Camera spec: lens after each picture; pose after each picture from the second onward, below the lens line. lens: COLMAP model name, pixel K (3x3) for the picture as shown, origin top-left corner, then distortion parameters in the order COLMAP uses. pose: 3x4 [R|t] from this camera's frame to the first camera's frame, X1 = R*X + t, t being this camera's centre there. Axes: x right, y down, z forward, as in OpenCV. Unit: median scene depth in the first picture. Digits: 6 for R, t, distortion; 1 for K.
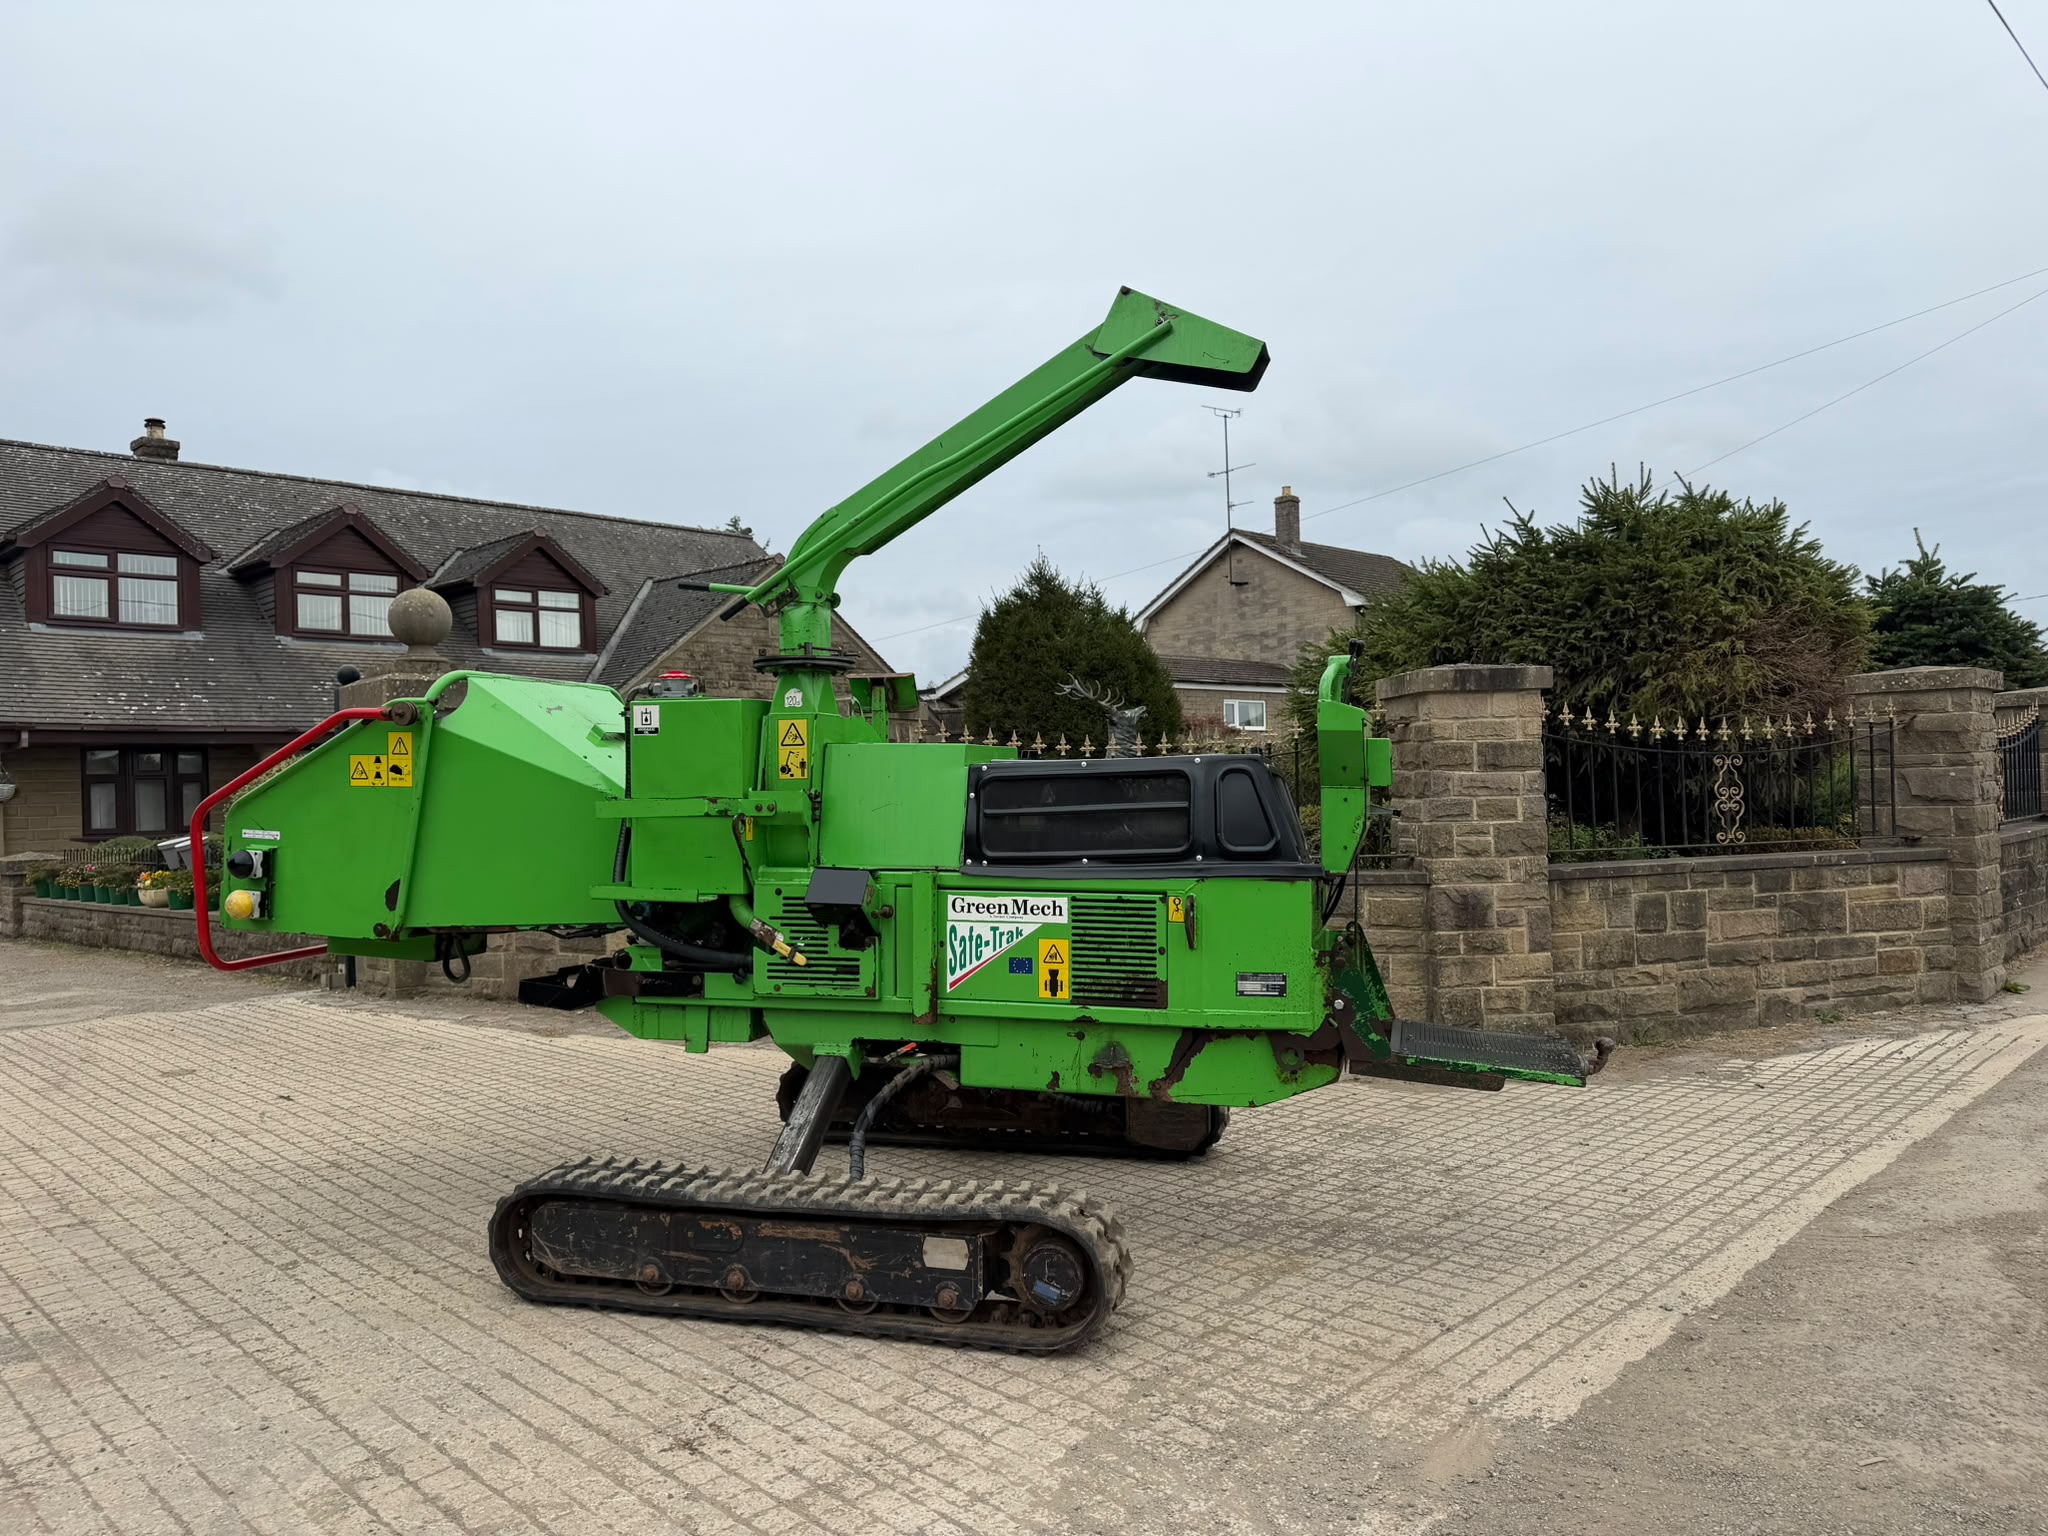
lens RADIAL K [[1428.6, 0, 1011.6], [0, 1428.6, 785.1], [0, 0, 1]] dist [0.051674, -0.074965]
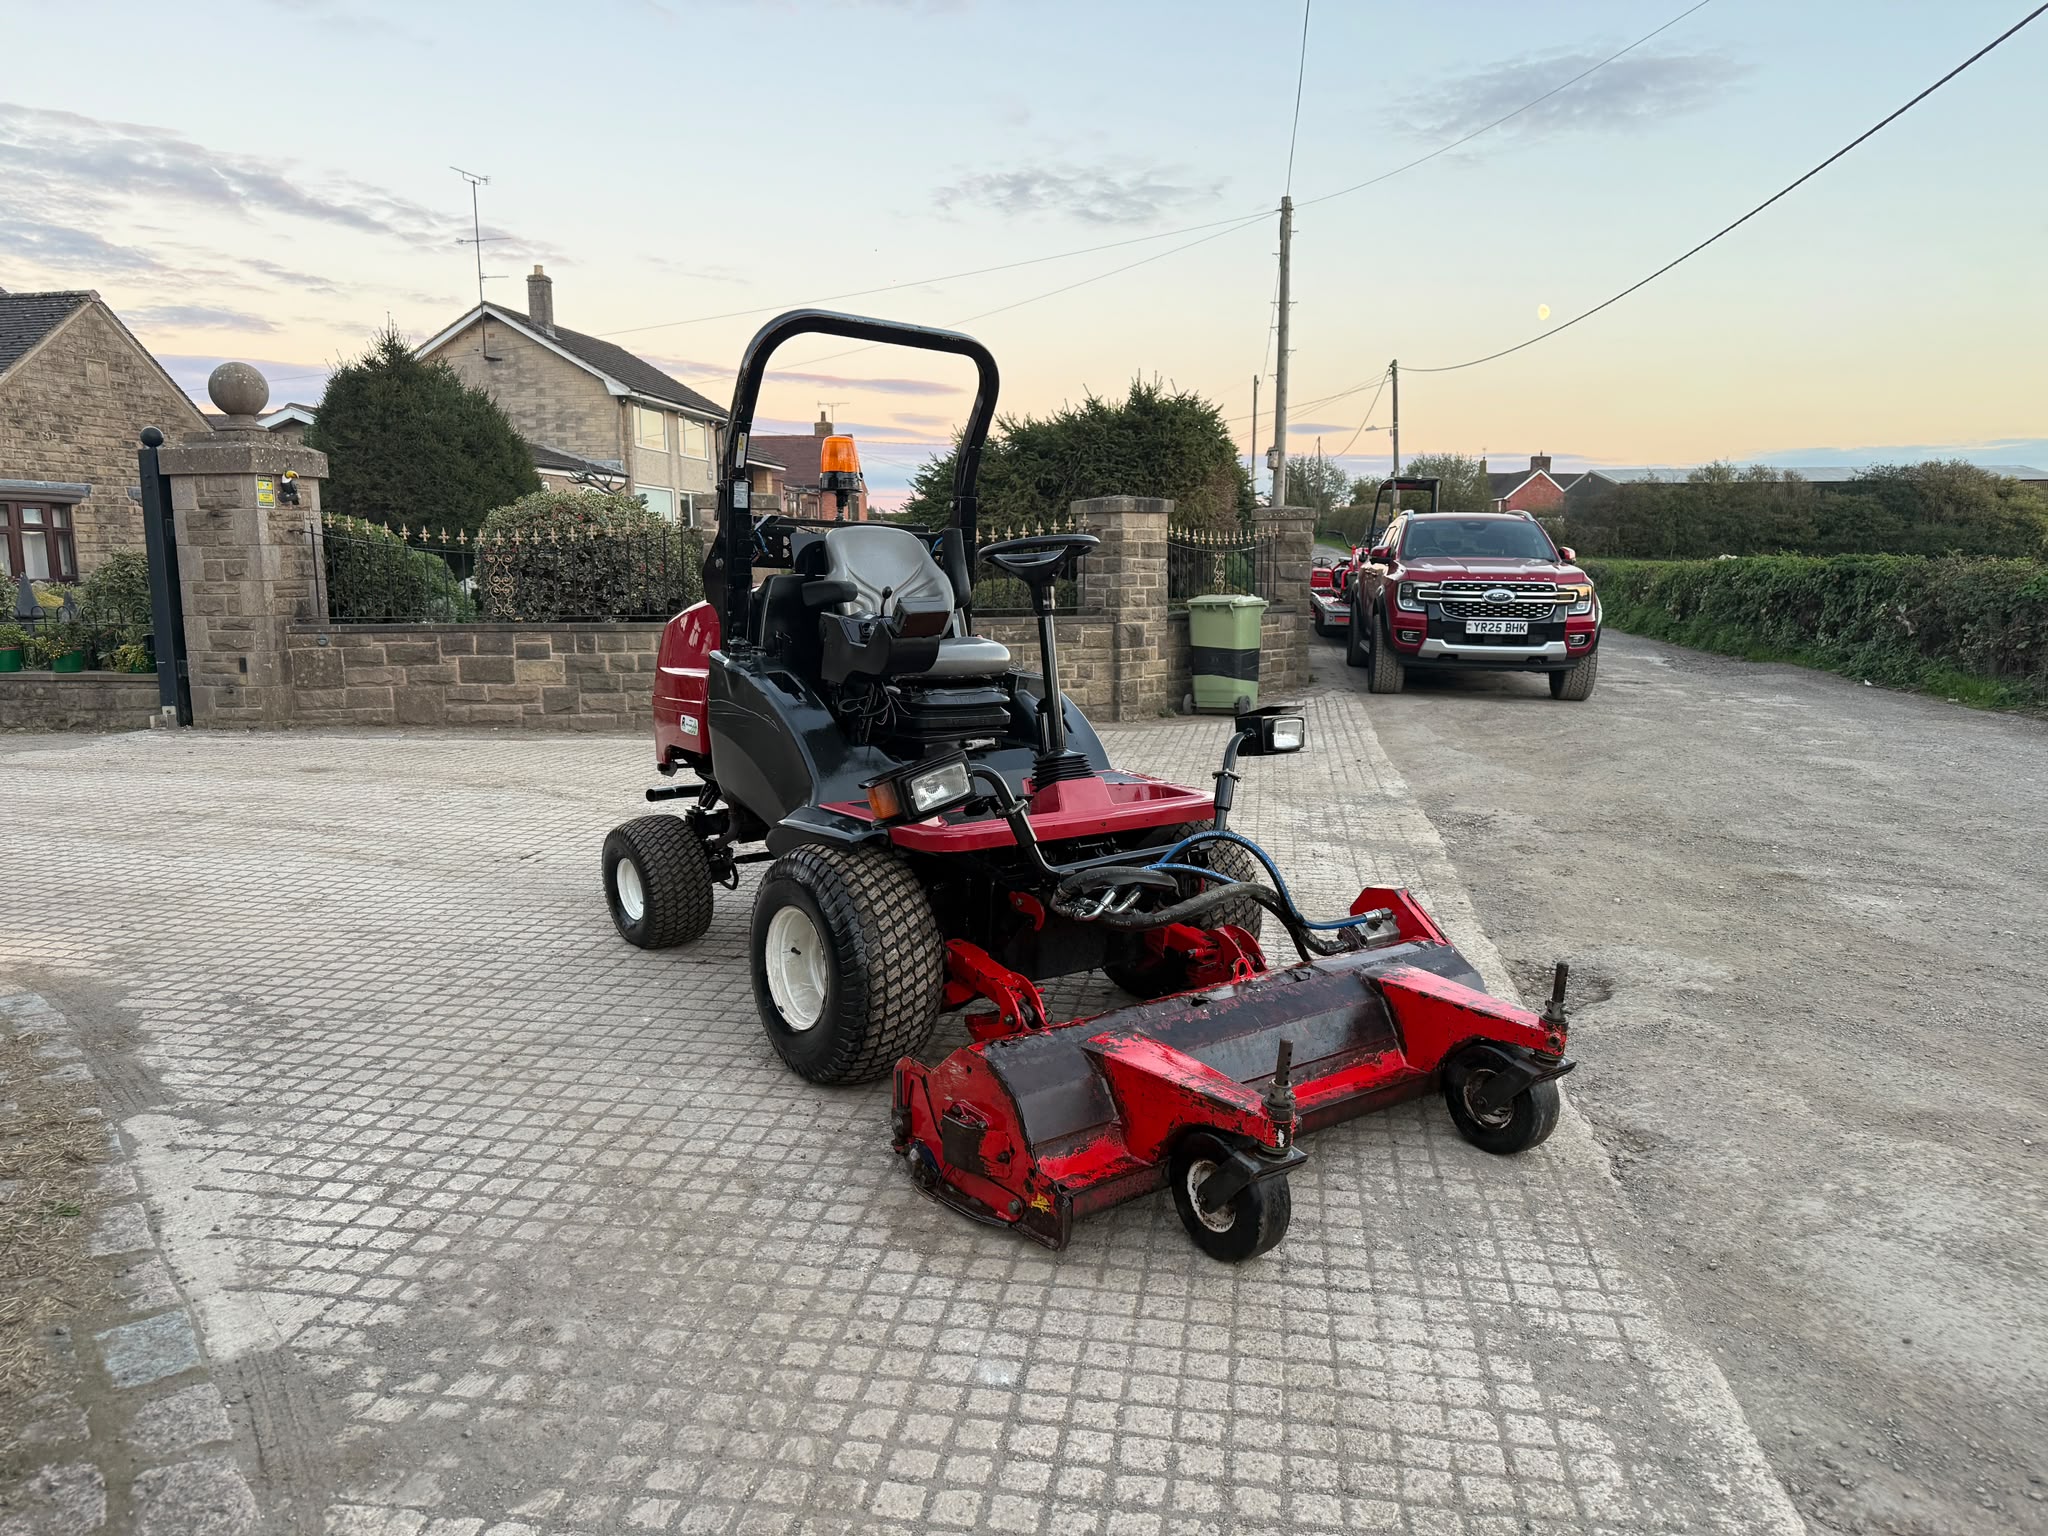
lens RADIAL K [[1428.6, 0, 1005.5], [0, 1428.6, 772.5], [0, 0, 1]] dist [0.051674, -0.074965]
pose [[0.825539, -0.057563, 0.561402, -0.290859], [-0.021891, 0.990769, 0.133779, 0.007194], [-0.563920, -0.122729, 0.816659, -0.137353]]
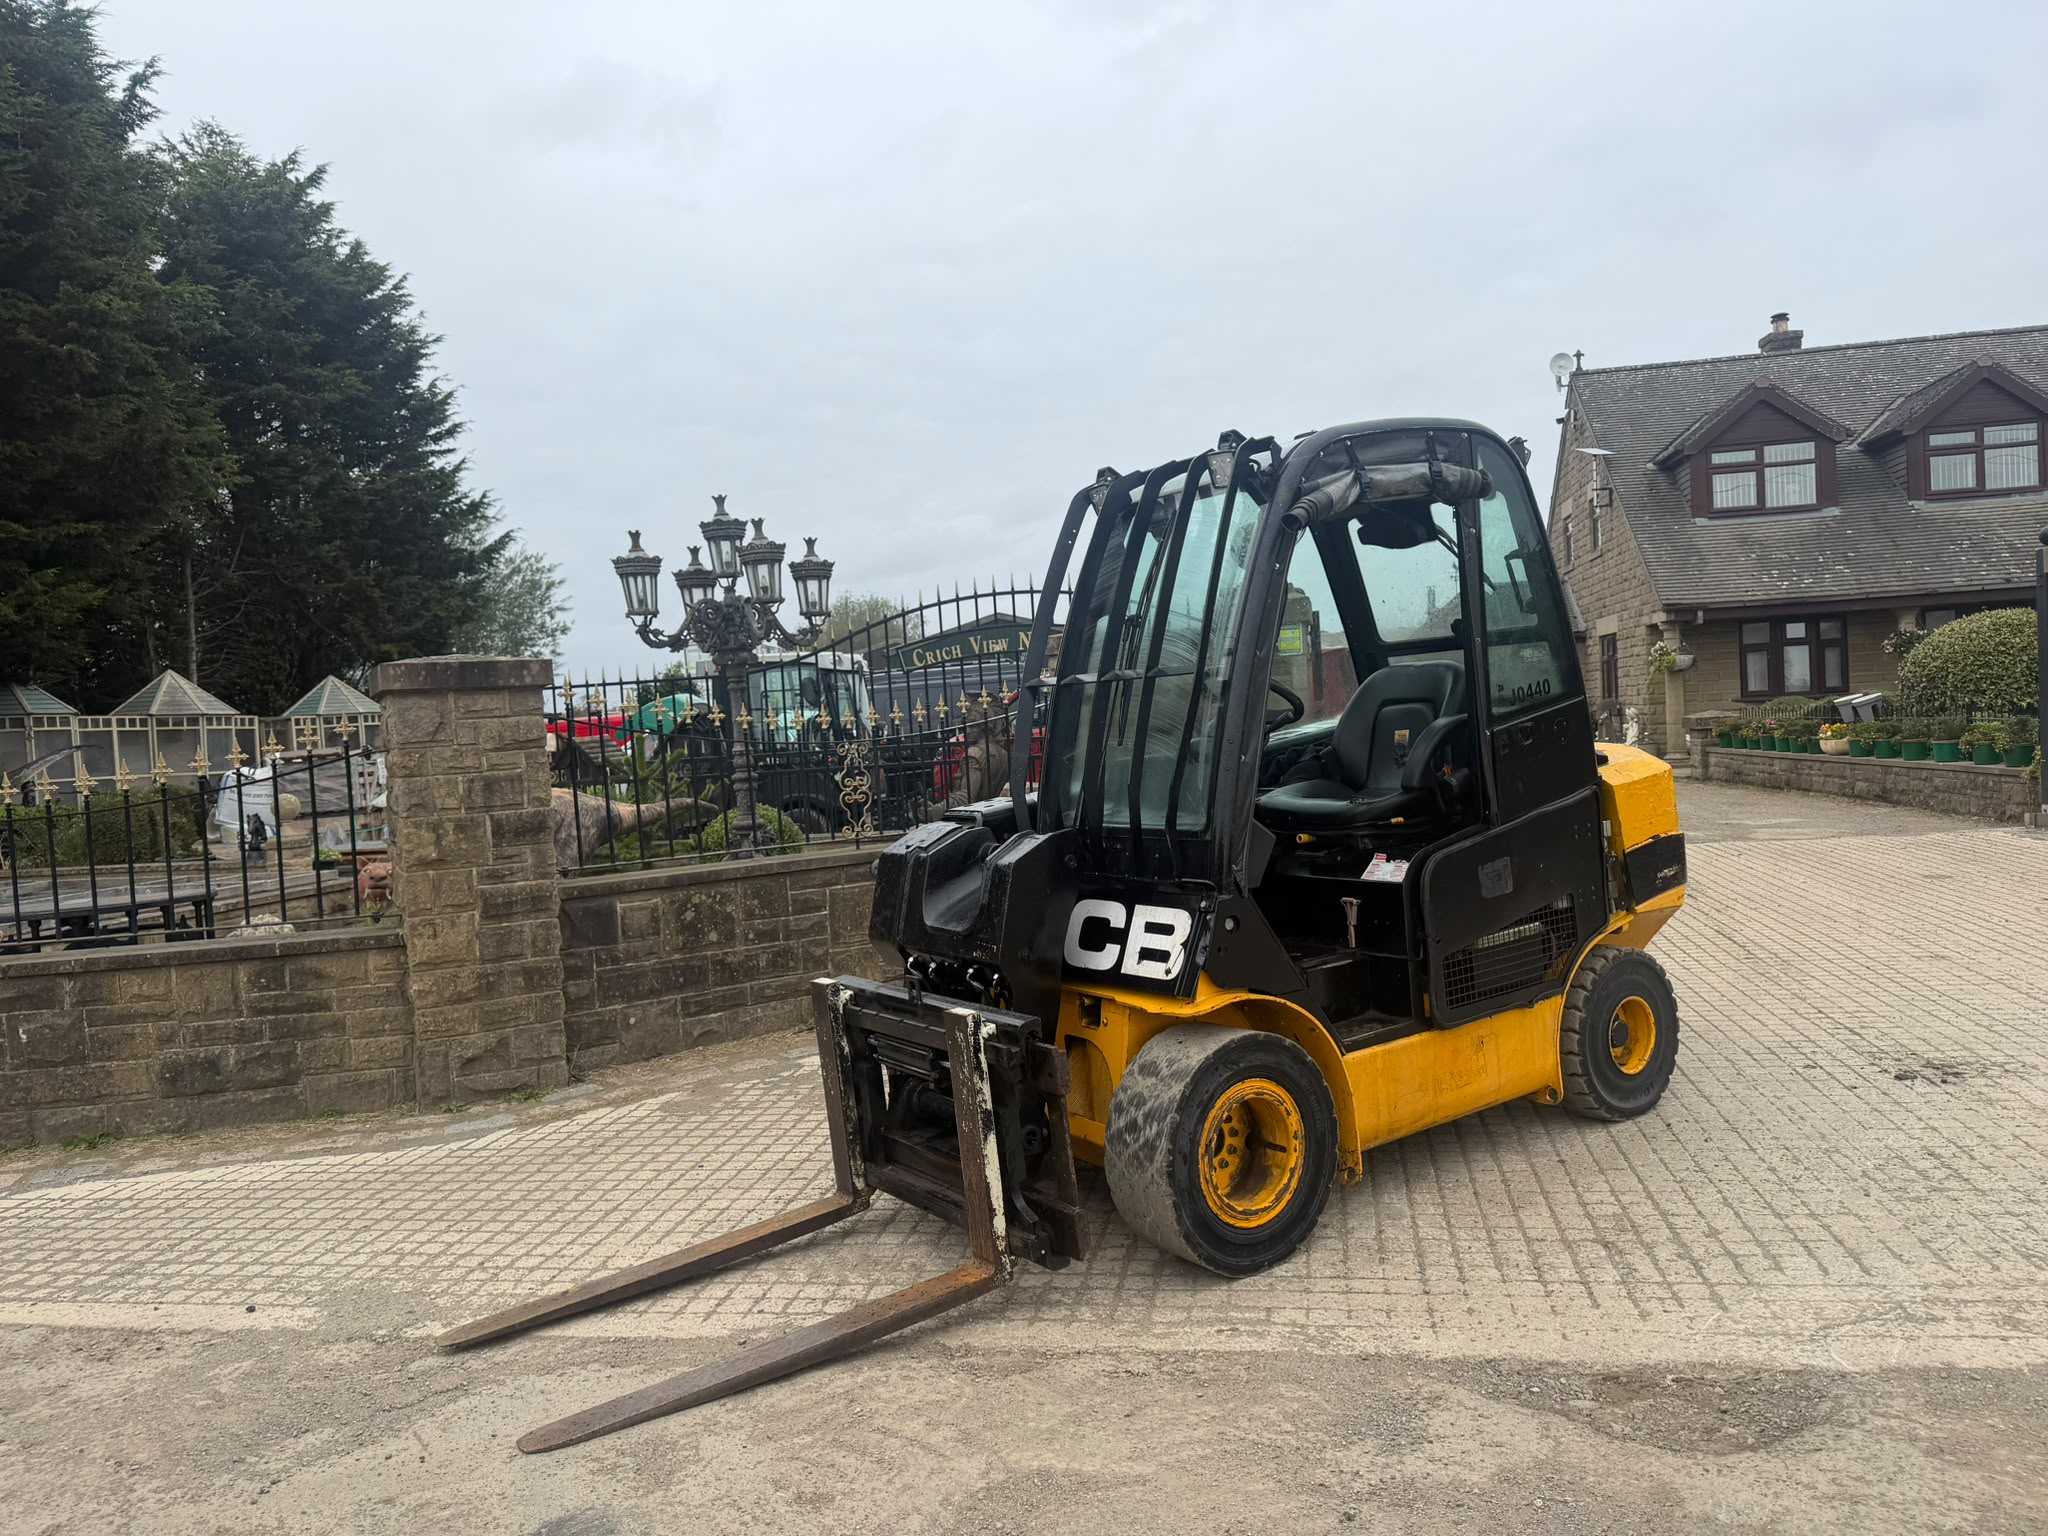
lens RADIAL K [[1428.6, 0, 1025.6], [0, 1428.6, 768.2], [0, 0, 1]] dist [0.051674, -0.074965]
pose [[0.552401, 0.024320, -0.833224, 0.006900], [0.043792, 0.997347, 0.058142, -0.000292], [0.832428, -0.068606, 0.549871, -0.118047]]
